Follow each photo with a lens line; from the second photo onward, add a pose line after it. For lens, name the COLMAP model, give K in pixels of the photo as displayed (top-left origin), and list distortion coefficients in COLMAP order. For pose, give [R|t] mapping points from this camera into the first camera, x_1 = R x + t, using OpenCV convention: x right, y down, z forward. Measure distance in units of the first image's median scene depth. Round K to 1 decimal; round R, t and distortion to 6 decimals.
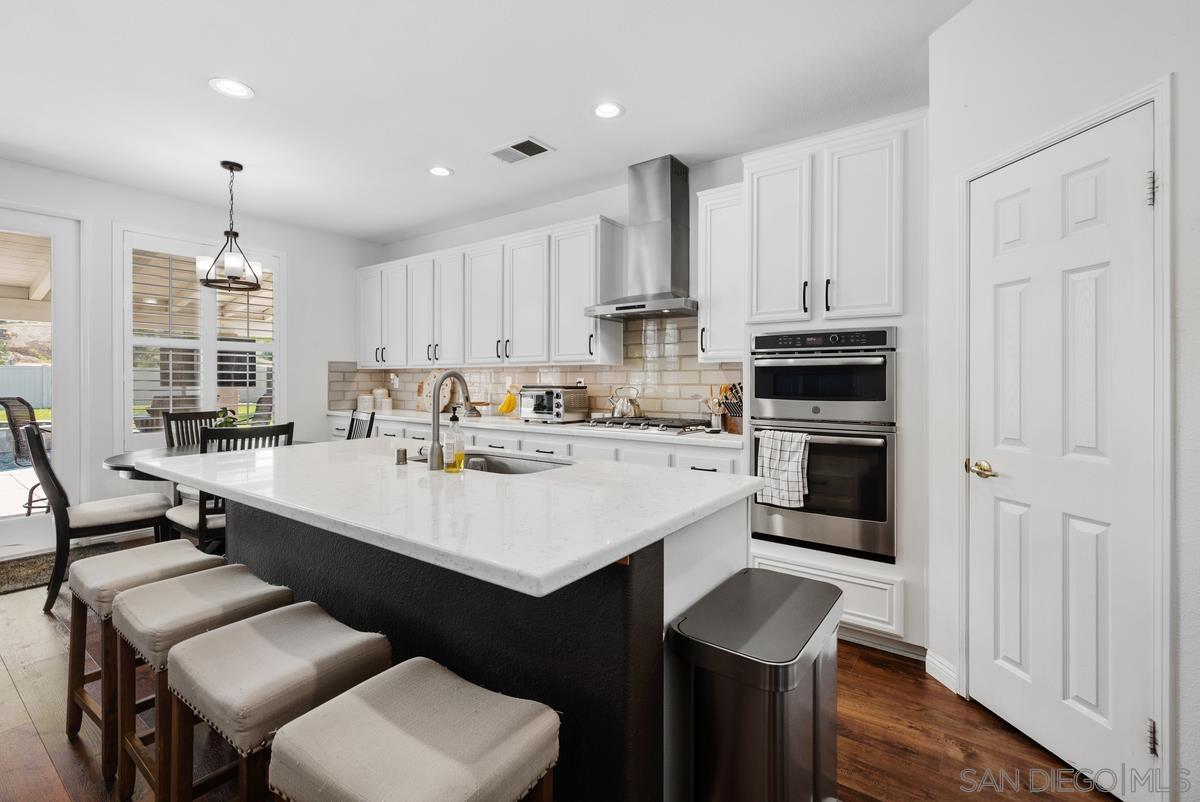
lens RADIAL K [[539.2, 0, 601.6], [0, 539.2, 379.1], [0, 0, 1]] dist [-0.000034, -0.000032]
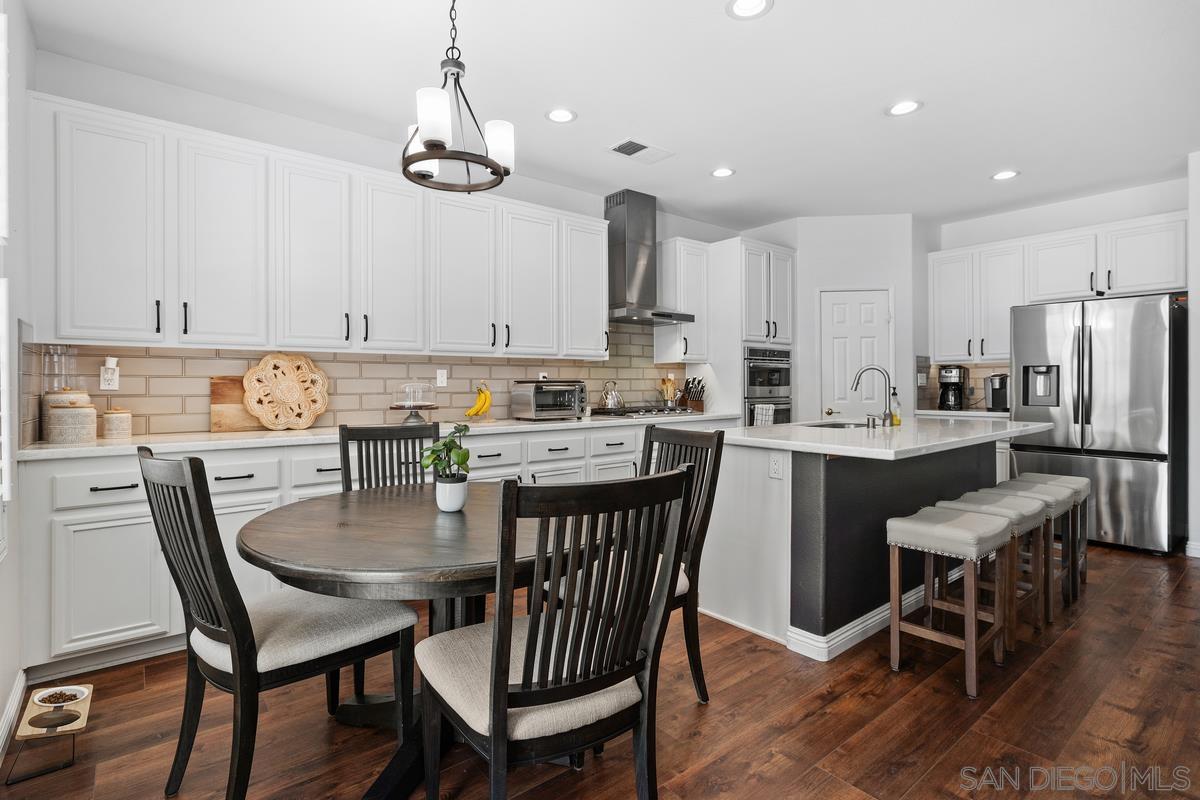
lens RADIAL K [[585.3, 0, 600.9], [0, 585.3, 384.8], [0, 0, 1]] dist [0.001280, 0.000431]
pose [[0.254137, -0.002384, 0.967165, -1.136014], [0.003361, 0.999993, 0.001582, 0.019985], [-0.967162, 0.002849, 0.254143, 0.712531]]
